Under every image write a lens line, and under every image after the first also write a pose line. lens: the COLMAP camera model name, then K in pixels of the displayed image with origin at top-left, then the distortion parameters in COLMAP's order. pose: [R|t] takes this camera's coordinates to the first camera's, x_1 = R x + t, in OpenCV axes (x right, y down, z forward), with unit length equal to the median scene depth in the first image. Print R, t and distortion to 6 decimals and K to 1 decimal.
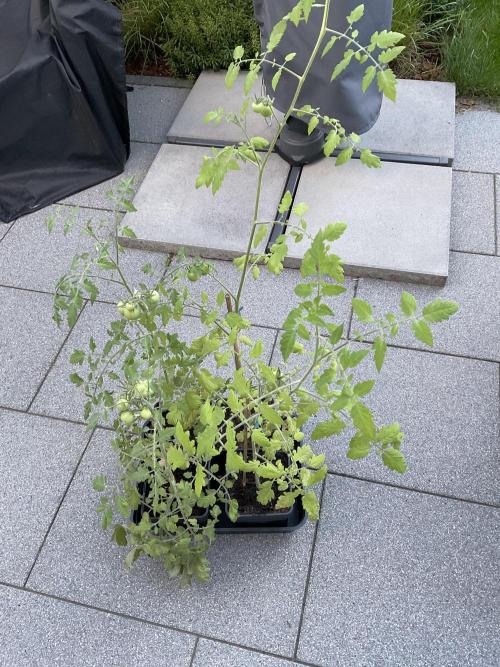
lens RADIAL K [[550.1, 0, 250.0], [0, 550.1, 333.5], [0, 0, 1]] dist [0.094660, -0.189606]
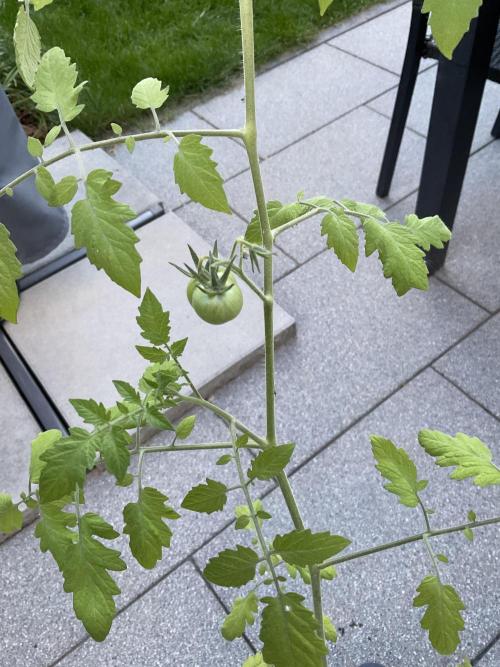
lens RADIAL K [[555.6, 0, 247.4], [0, 555.6, 332.1], [0, 0, 1]] dist [0.054124, -0.099566]
pose [[0.629243, -0.613908, 0.476623, -0.042799], [0.659606, 0.746170, 0.090274, -0.180061], [-0.411062, 0.257579, 0.874460, 0.341099]]
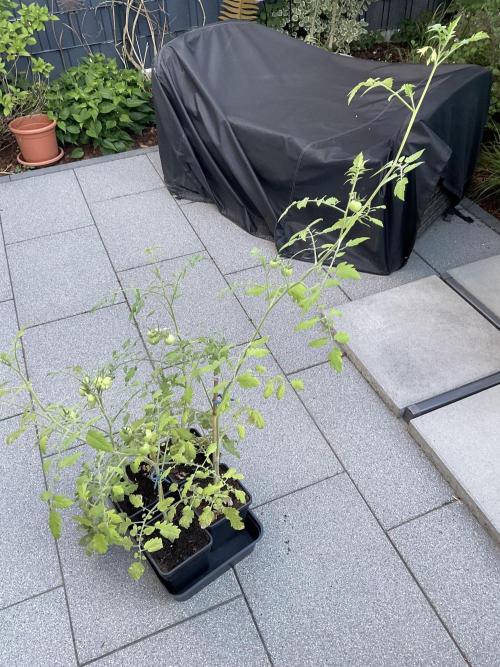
lens RADIAL K [[555.6, 0, 247.4], [0, 555.6, 332.1], [0, 0, 1]] dist [0.054124, -0.099566]
pose [[0.593489, 0.585626, -0.552098, 0.315293], [-0.650134, 0.753201, 0.100067, -0.161948], [0.474443, 0.299549, 0.827752, 0.009416]]
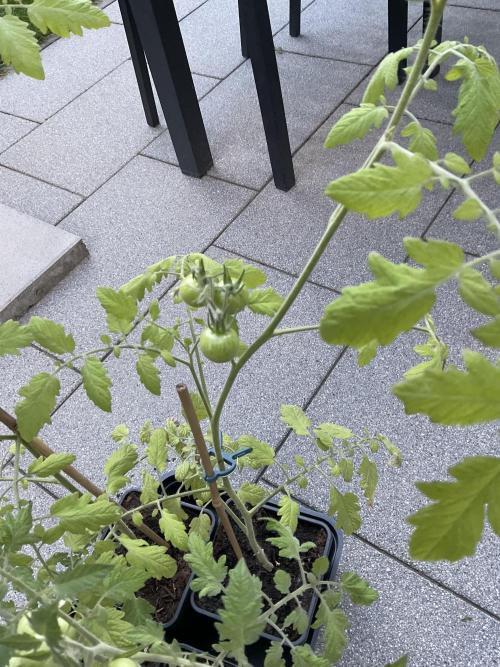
lens RADIAL K [[550.1, 0, 250.0], [0, 550.1, 333.5], [0, 0, 1]] dist [0.094660, -0.189606]
pose [[0.359958, -0.729716, 0.581330, -0.093664], [0.819718, 0.544915, 0.176438, 0.022267], [-0.445525, 0.413016, 0.794308, 0.302505]]
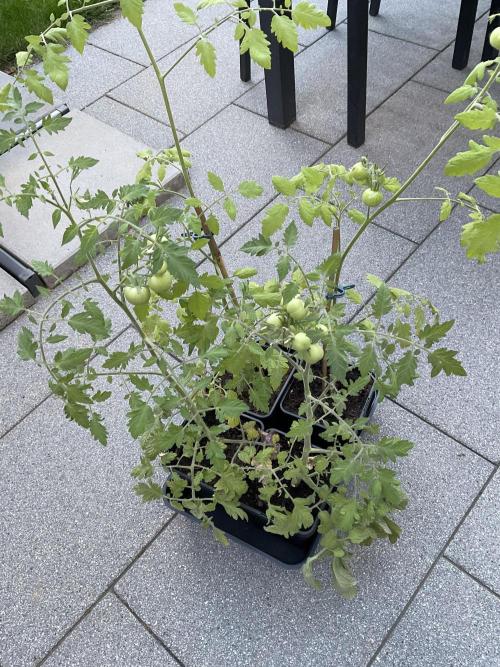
lens RADIAL K [[555.6, 0, 247.4], [0, 555.6, 332.1], [0, 0, 1]] dist [0.054124, -0.099566]
pose [[0.464651, -0.707280, 0.532779, -0.276293], [0.749519, 0.634526, 0.188676, -0.023421], [-0.471509, 0.311659, 0.824953, 0.222090]]
